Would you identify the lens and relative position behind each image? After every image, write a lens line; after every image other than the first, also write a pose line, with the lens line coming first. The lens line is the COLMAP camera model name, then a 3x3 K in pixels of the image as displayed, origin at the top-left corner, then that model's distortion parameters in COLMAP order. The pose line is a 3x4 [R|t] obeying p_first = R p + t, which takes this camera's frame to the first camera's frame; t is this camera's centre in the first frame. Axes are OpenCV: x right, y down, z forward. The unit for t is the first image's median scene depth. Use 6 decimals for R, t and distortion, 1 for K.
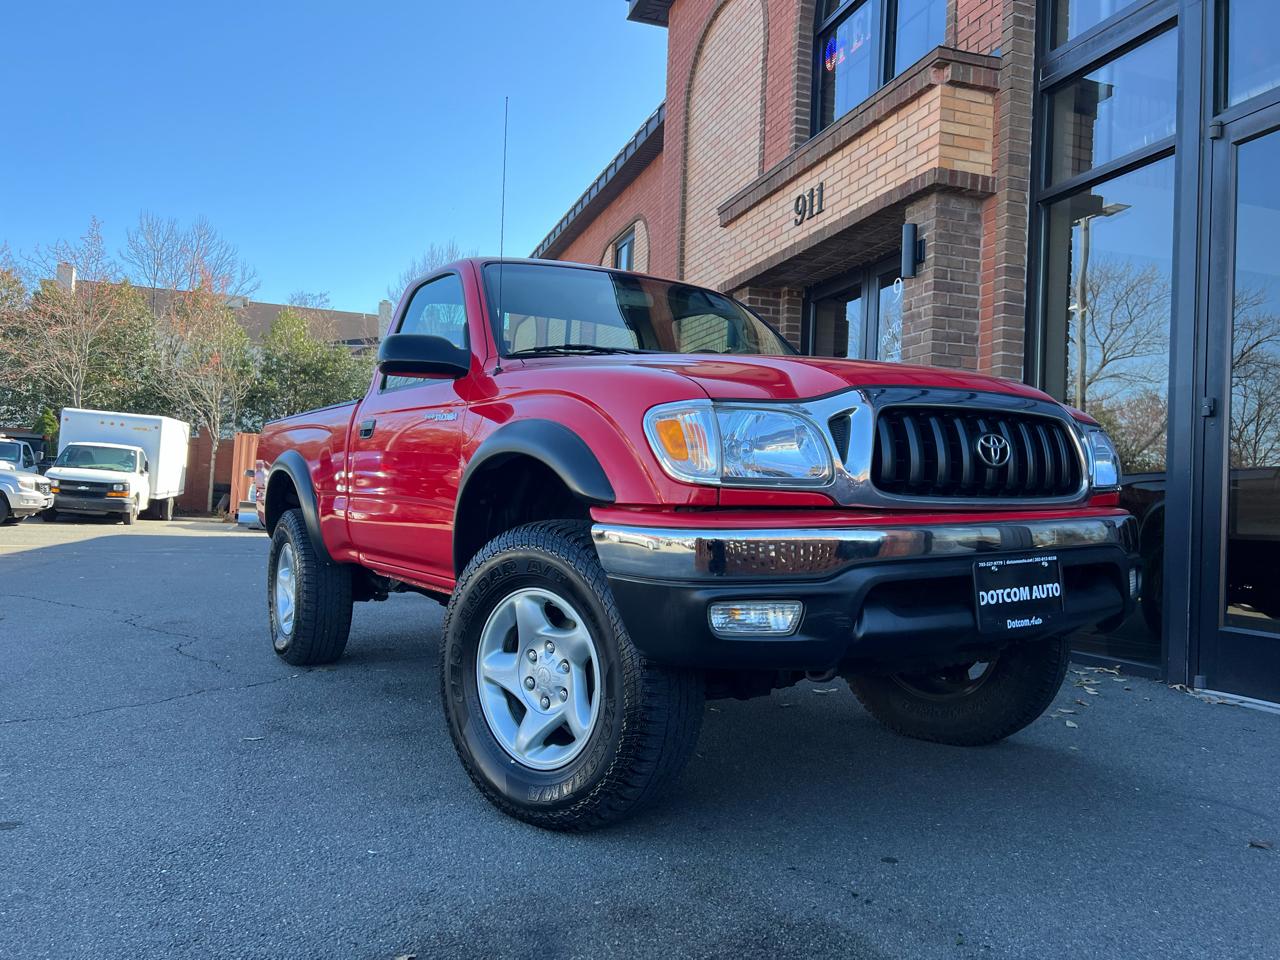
lens RADIAL K [[960.7, 0, 639.3], [0, 960.7, 485.1], [0, 0, 1]] dist [0.046429, -0.049981]
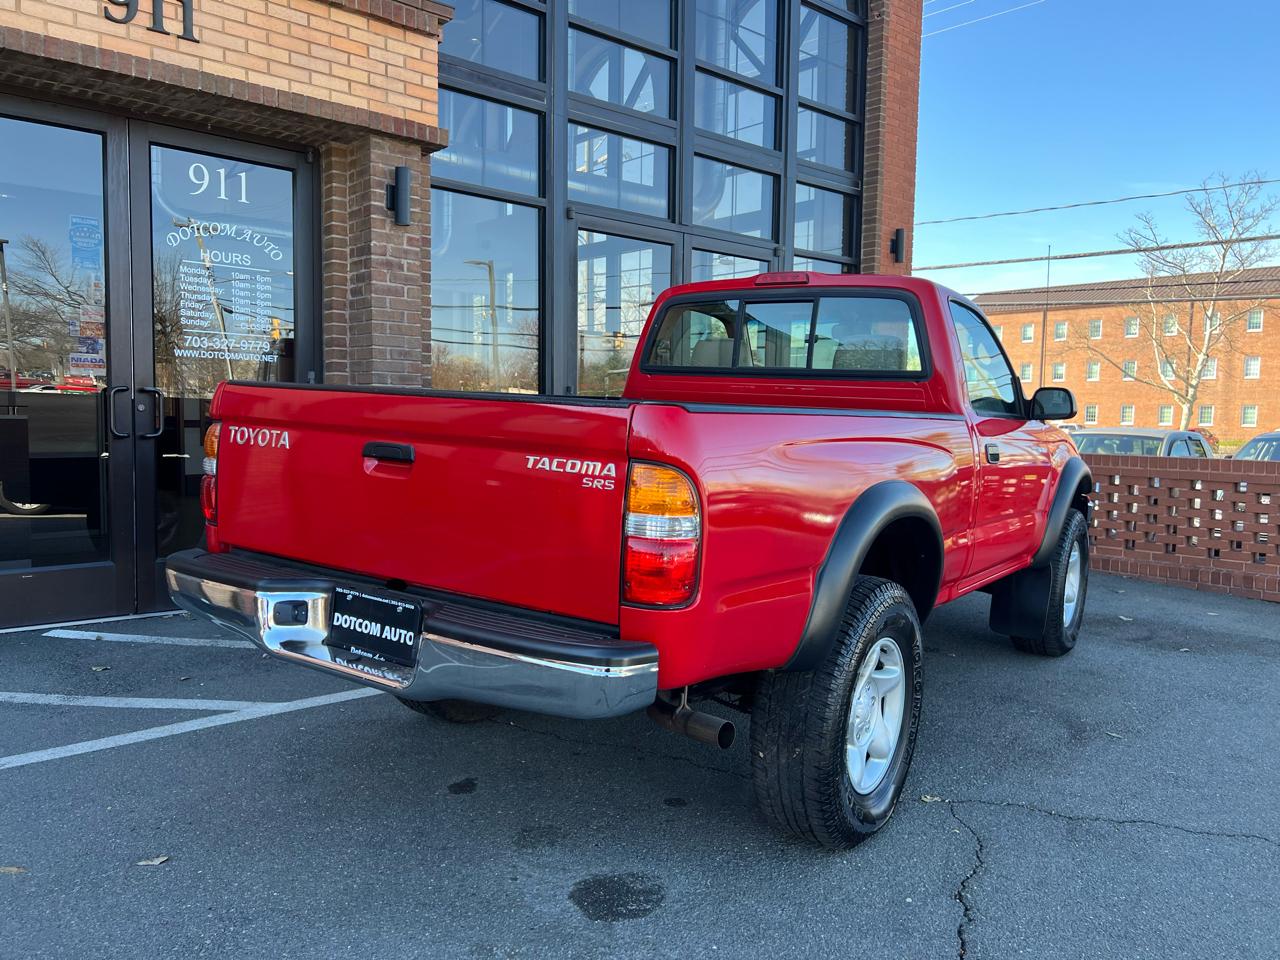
lens RADIAL K [[960.8, 0, 635.7], [0, 960.8, 475.0], [0, 0, 1]] dist [0.039852, -0.042900]
pose [[-0.389997, -0.107248, 0.914549, -0.693700], [-0.059168, 0.994060, 0.091340, -0.070242], [-0.918913, -0.018490, -0.394027, 1.146240]]
